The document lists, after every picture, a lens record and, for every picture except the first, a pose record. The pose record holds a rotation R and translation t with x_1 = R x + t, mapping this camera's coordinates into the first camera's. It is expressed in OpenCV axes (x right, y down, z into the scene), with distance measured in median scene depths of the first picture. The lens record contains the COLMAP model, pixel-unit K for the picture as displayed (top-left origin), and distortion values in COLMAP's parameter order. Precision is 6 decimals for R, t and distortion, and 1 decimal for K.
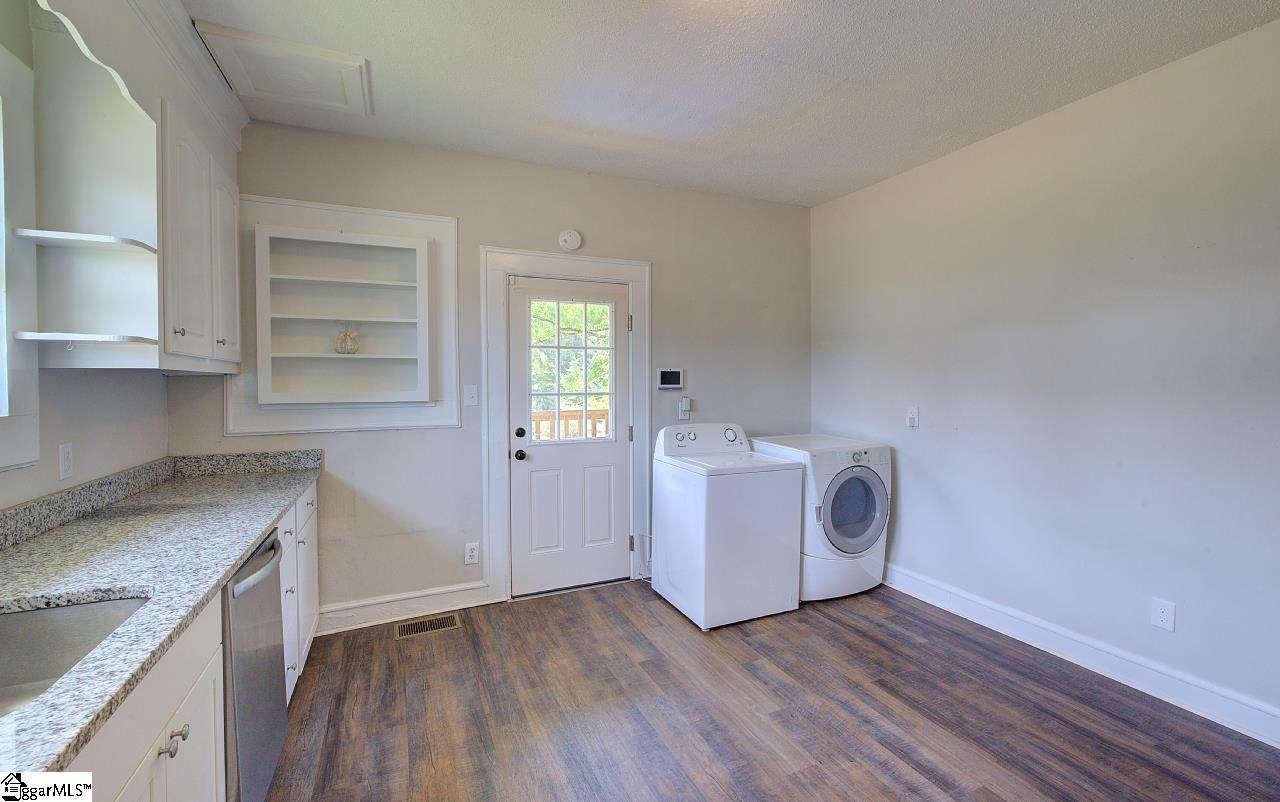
lens RADIAL K [[528.3, 0, 640.3], [0, 528.3, 388.5], [0, 0, 1]] dist [0.000260, 0.000078]
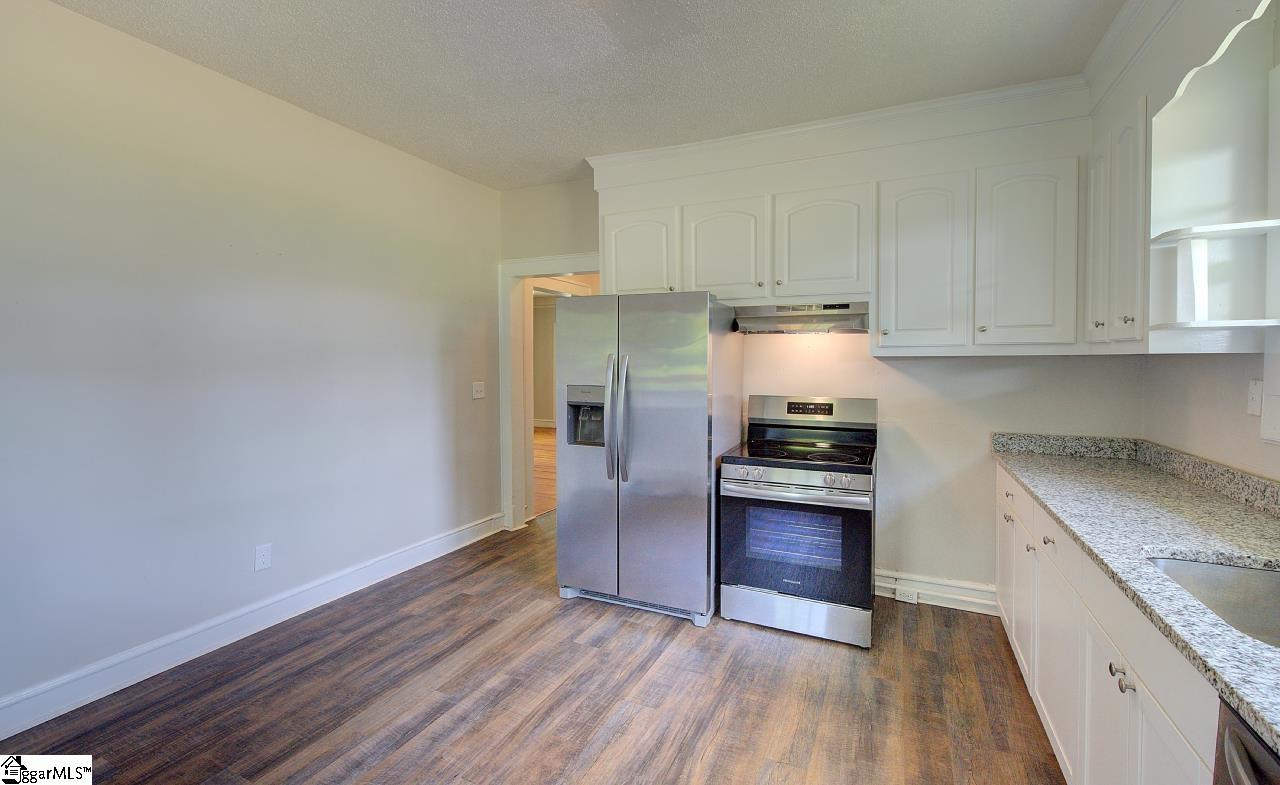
lens RADIAL K [[557.5, 0, 643.9], [0, 557.5, 372.3], [0, 0, 1]] dist [-0.000853, -0.000229]
pose [[-0.654083, -0.017078, 0.756230, -0.512799], [0.006416, 0.999584, 0.028122, -0.016187], [-0.756395, 0.023246, -0.653701, 1.184649]]
